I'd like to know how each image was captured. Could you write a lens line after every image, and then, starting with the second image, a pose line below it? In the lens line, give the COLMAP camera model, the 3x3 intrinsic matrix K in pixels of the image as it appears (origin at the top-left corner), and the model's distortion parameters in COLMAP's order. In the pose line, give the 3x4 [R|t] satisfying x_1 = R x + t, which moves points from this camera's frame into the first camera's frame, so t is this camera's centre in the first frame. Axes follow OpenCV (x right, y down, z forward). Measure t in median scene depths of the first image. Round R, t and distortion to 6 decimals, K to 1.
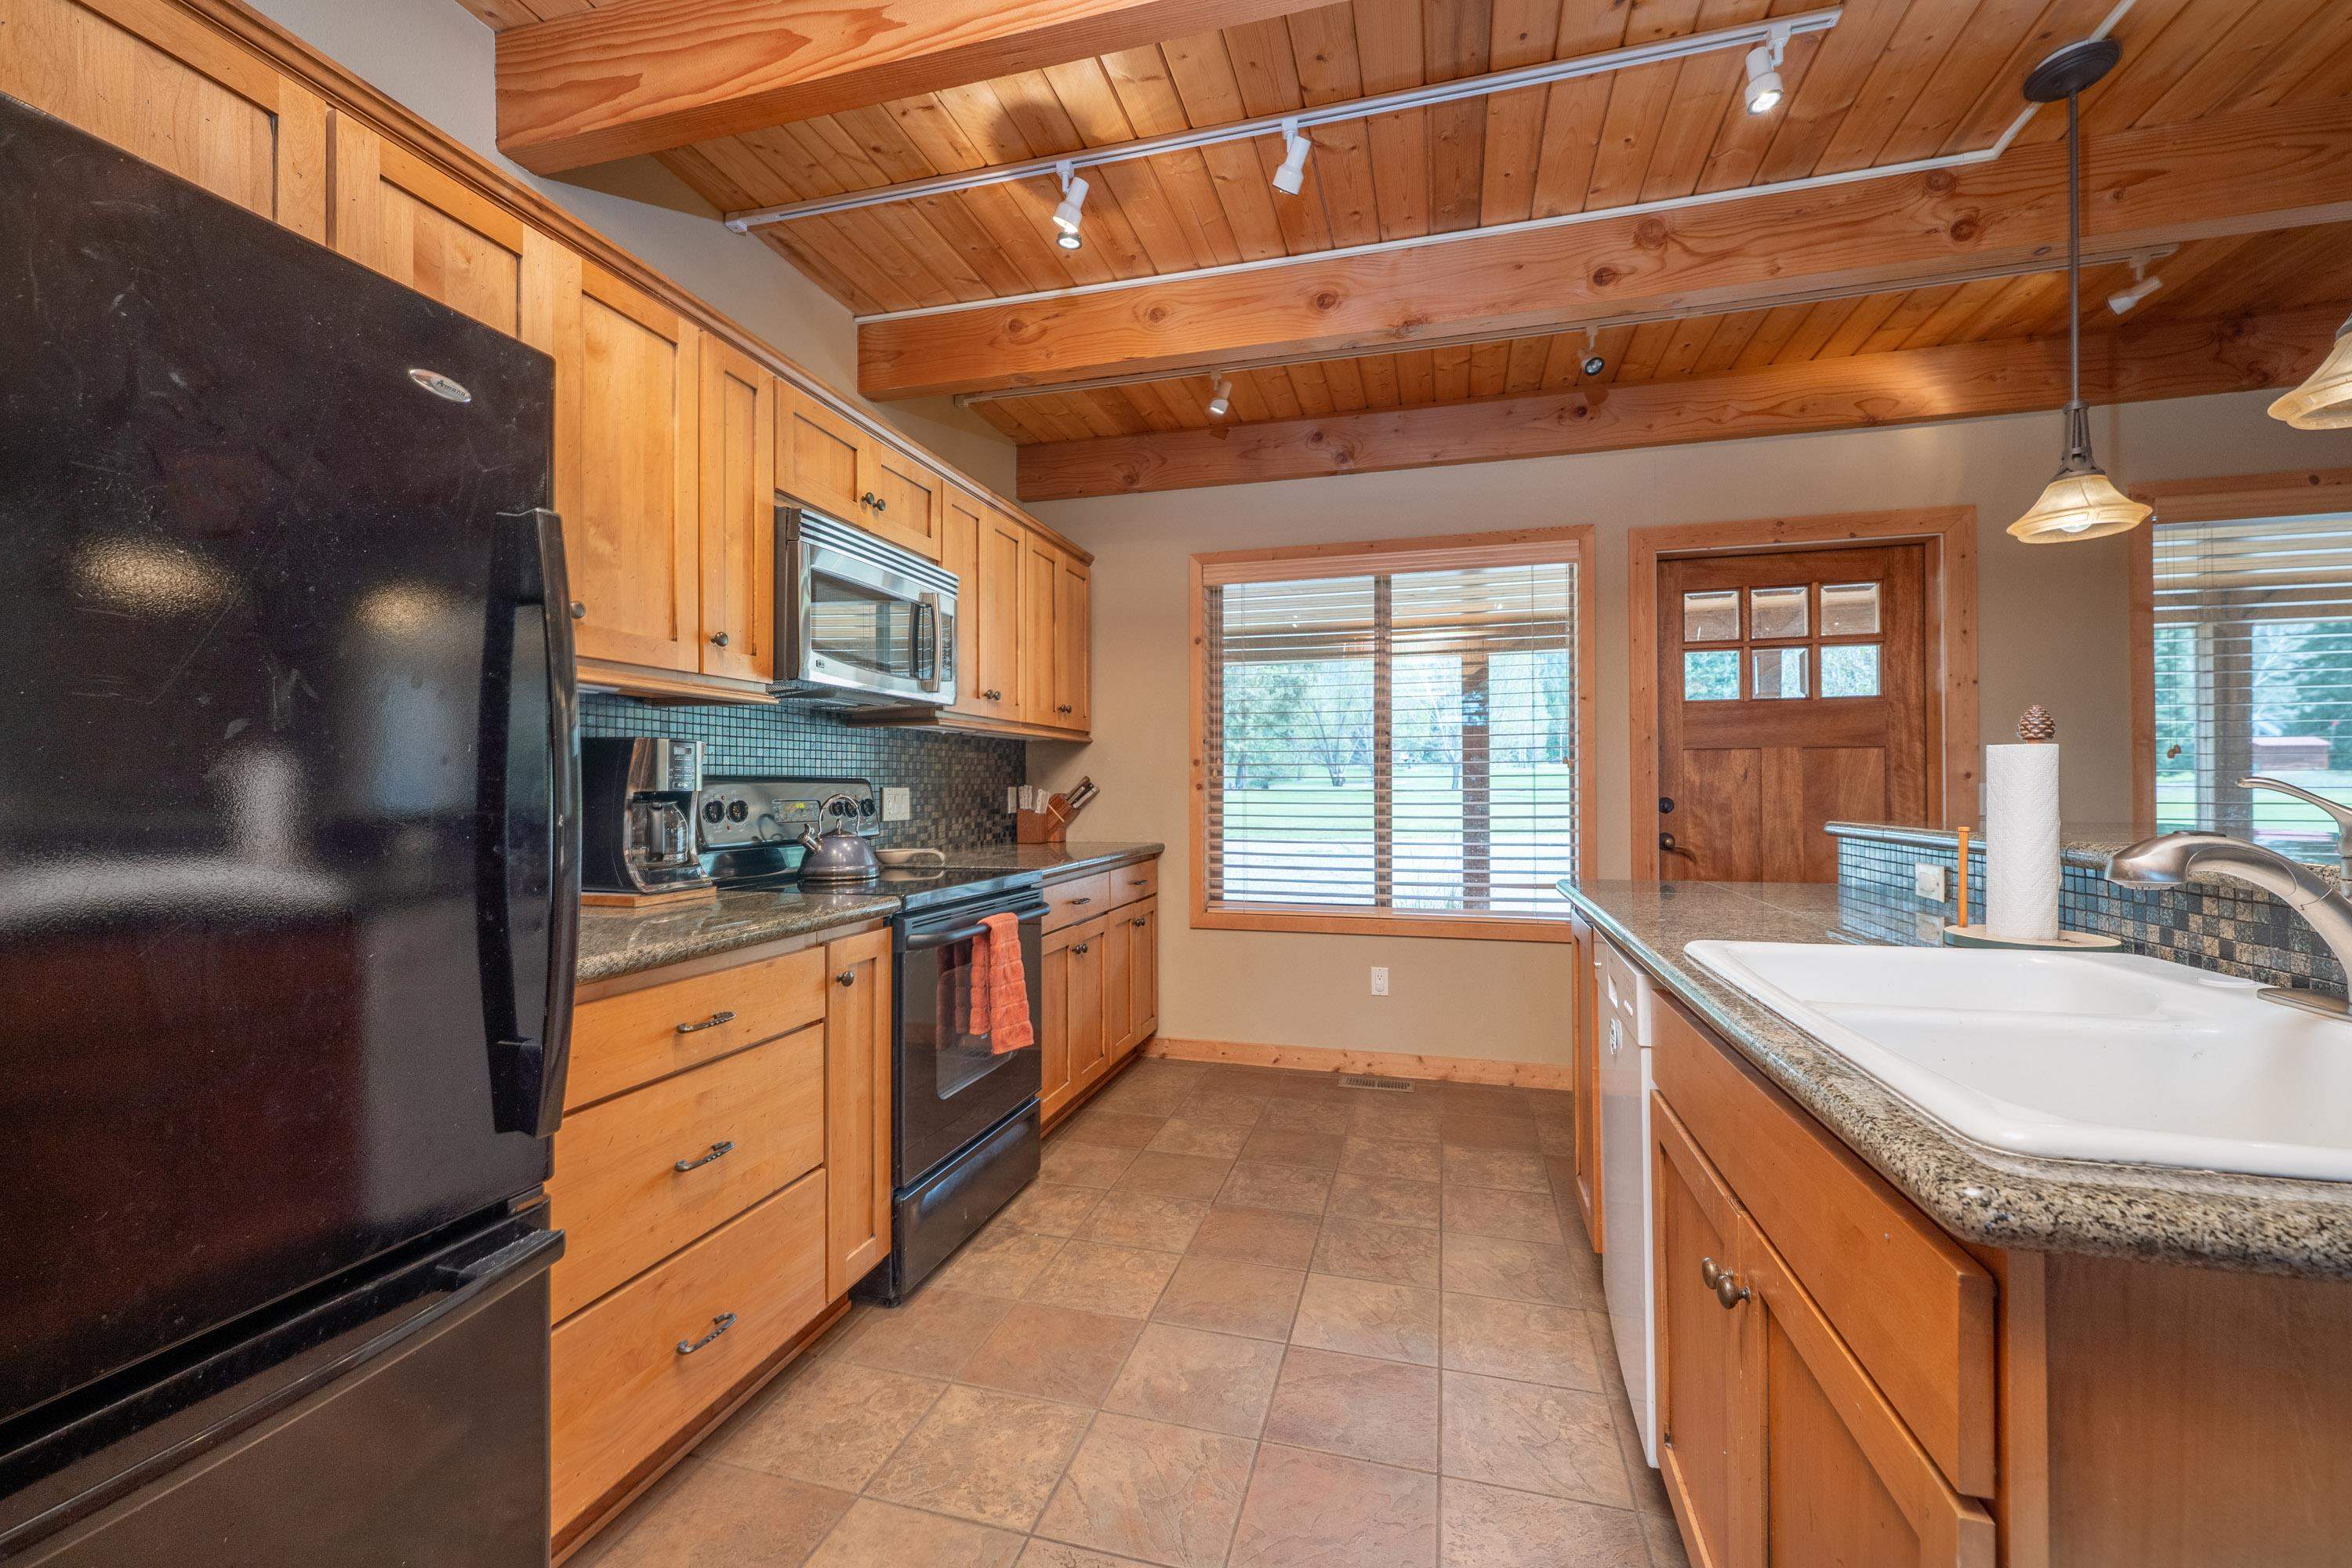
lens RADIAL K [[955.7, 0, 1168.6], [0, 955.7, 779.6], [0, 0, 1]] dist [0.001948, 0.000311]
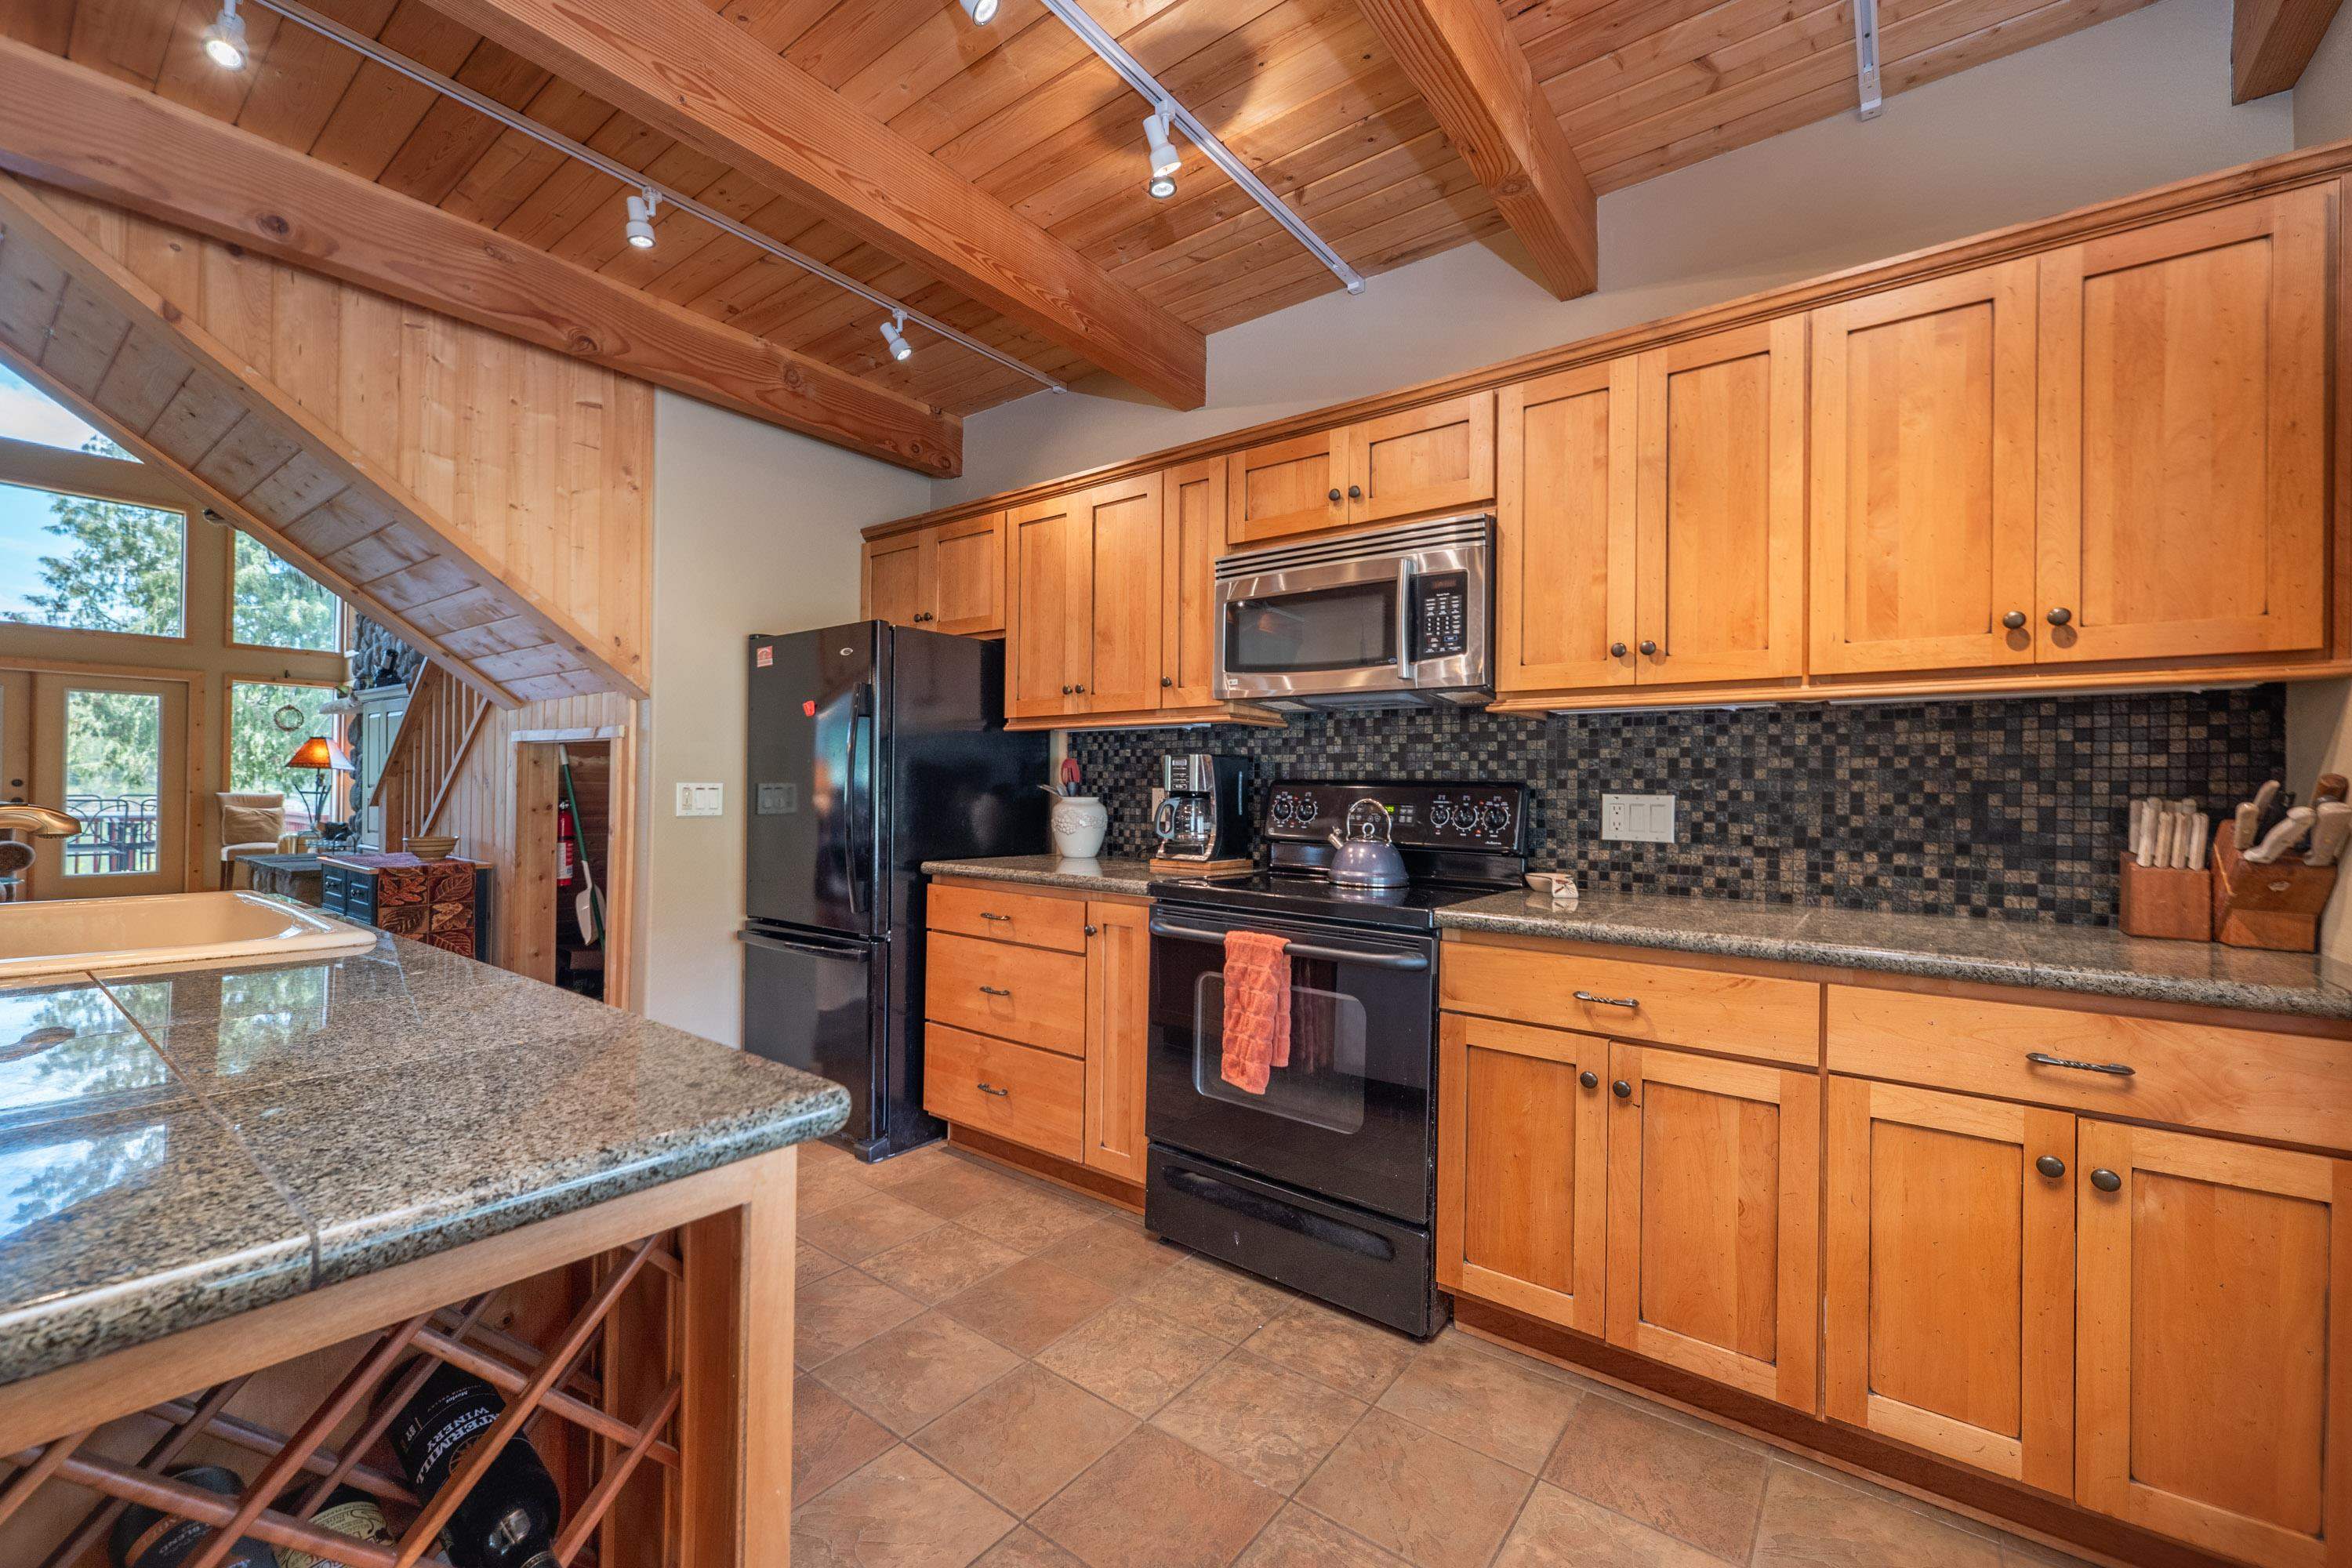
lens RADIAL K [[955.7, 0, 1168.6], [0, 955.7, 779.6], [0, 0, 1]] dist [0.001948, 0.000311]
pose [[-0.365352, -0.009737, -0.930819, 0.503611], [-0.008172, 0.999940, -0.007253, 0.003983], [0.930834, 0.004957, -0.365410, 0.920294]]
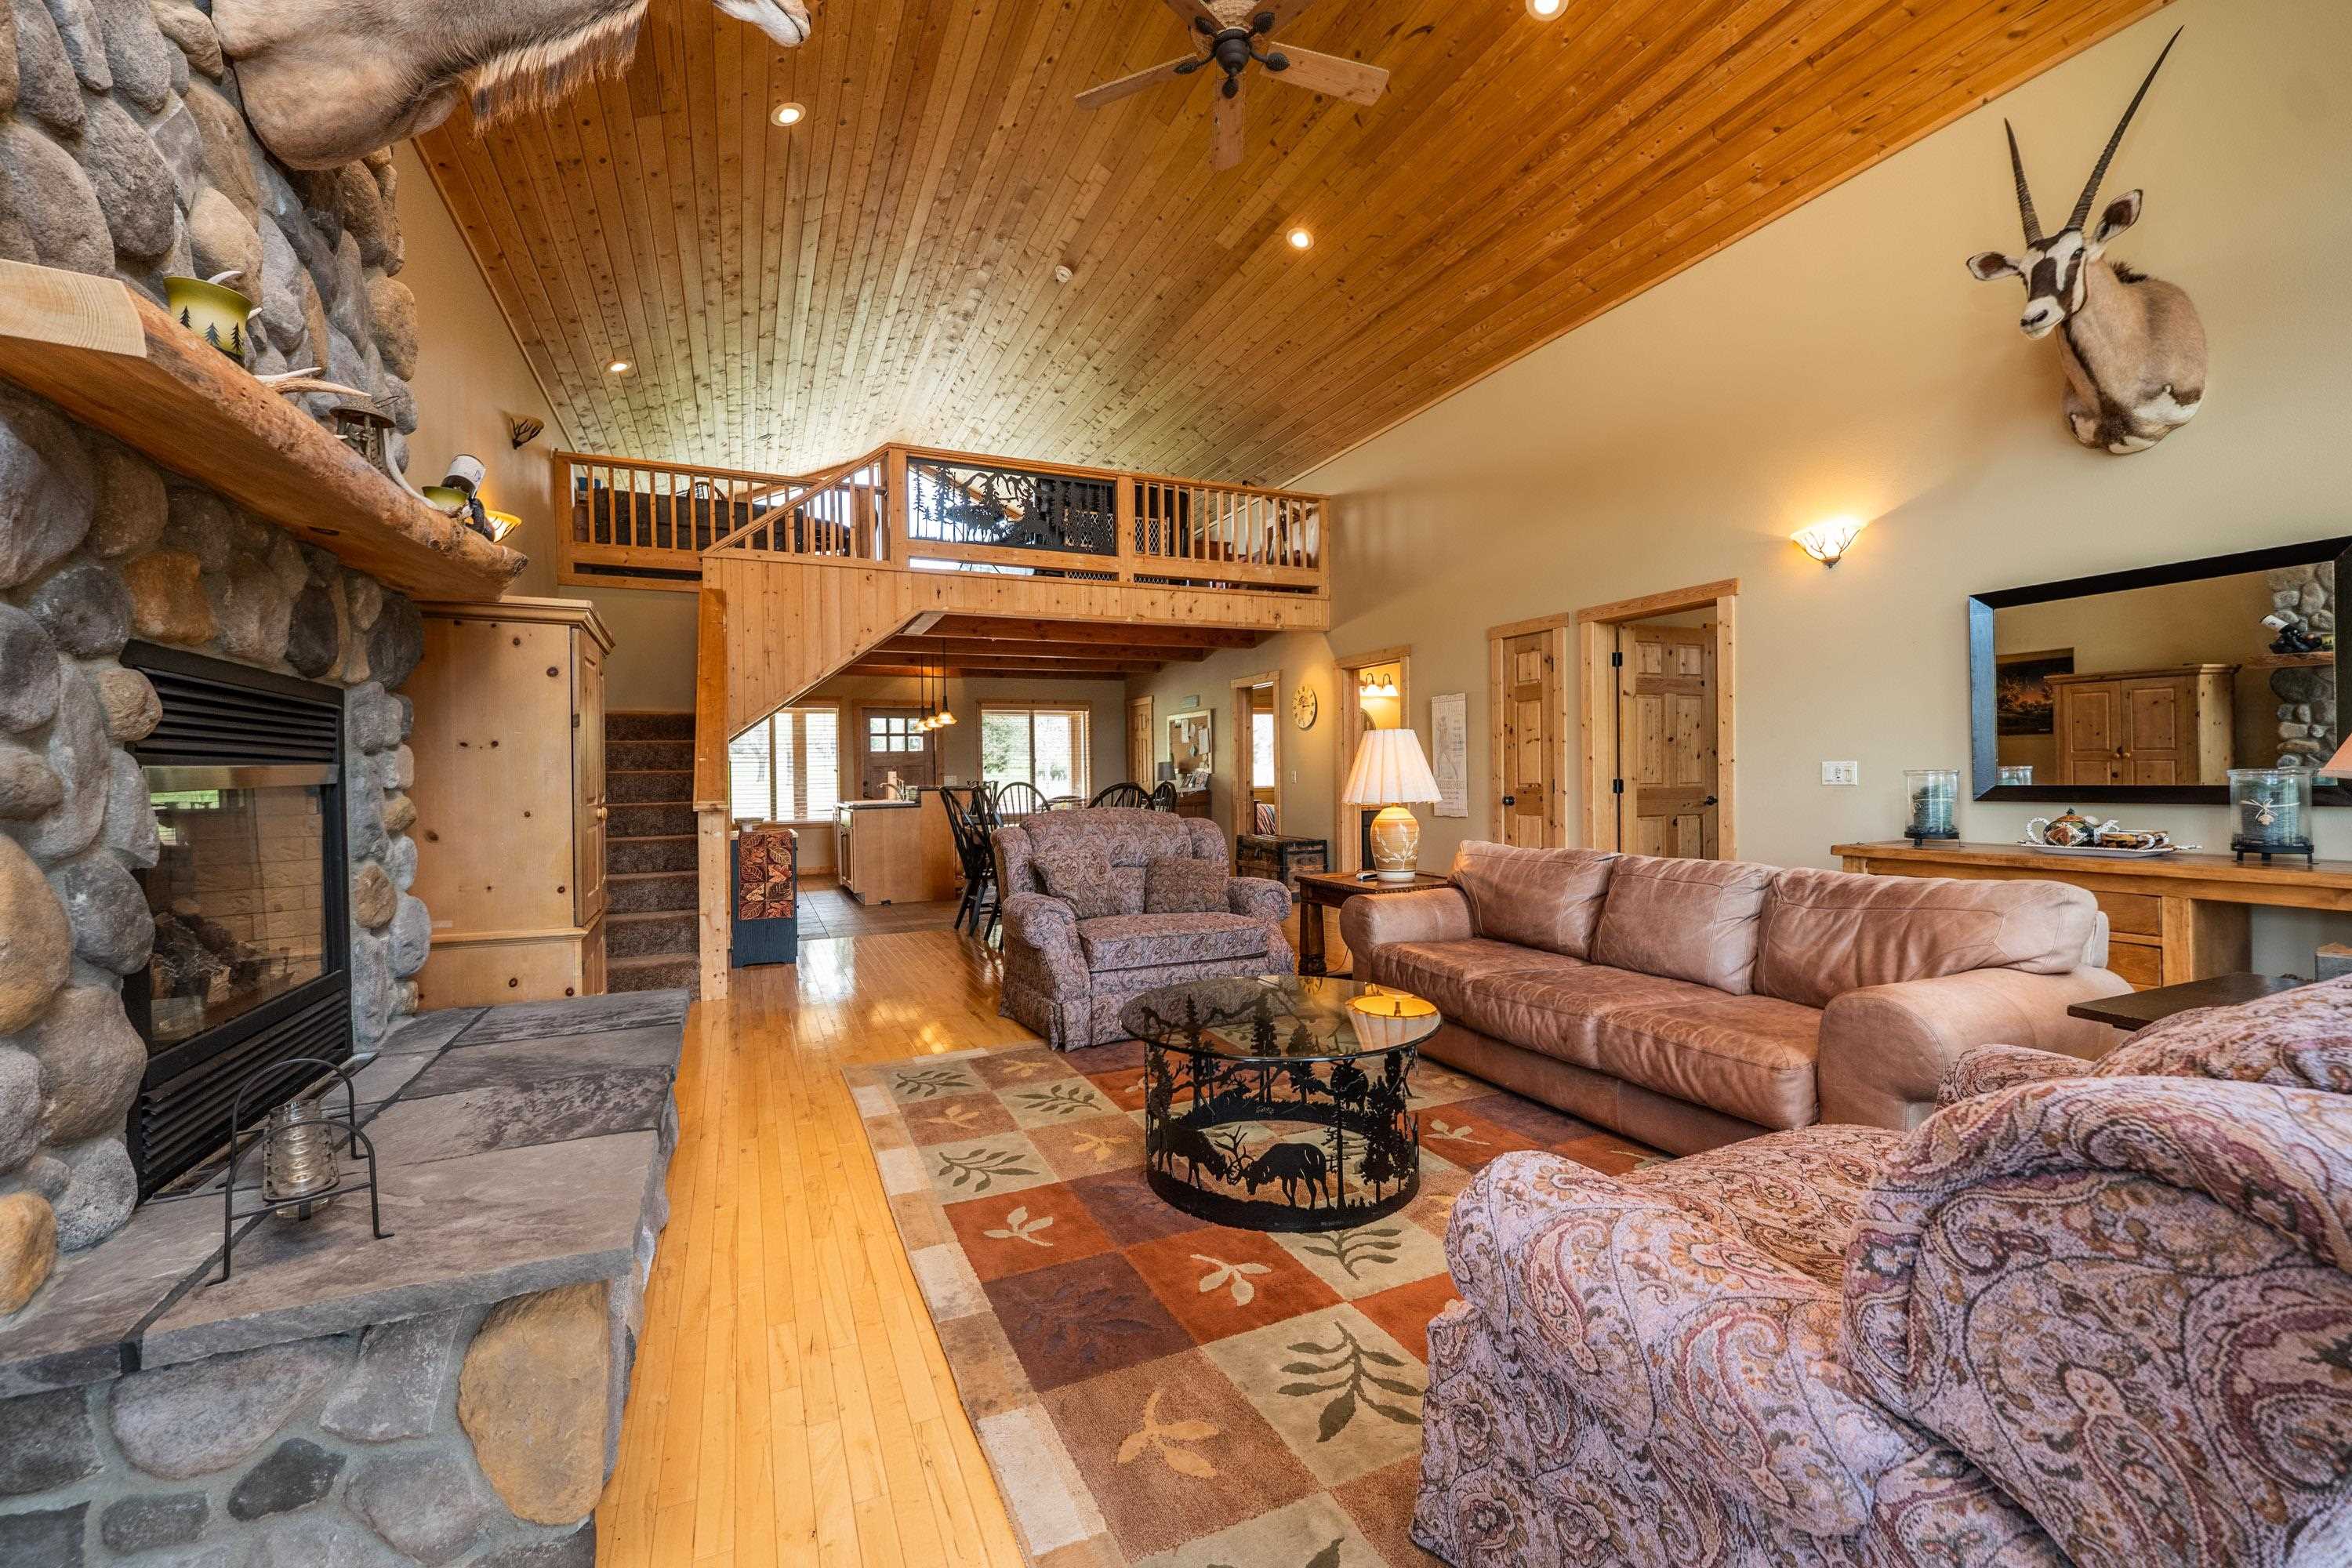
lens RADIAL K [[955.7, 0, 1168.6], [0, 955.7, 779.6], [0, 0, 1]] dist [0.001948, 0.000311]
pose [[0.759837, -0.014448, 0.649953, -0.906055], [0.010806, 0.999896, 0.009594, -0.007988], [-0.650023, -0.000267, 0.759914, -2.386064]]
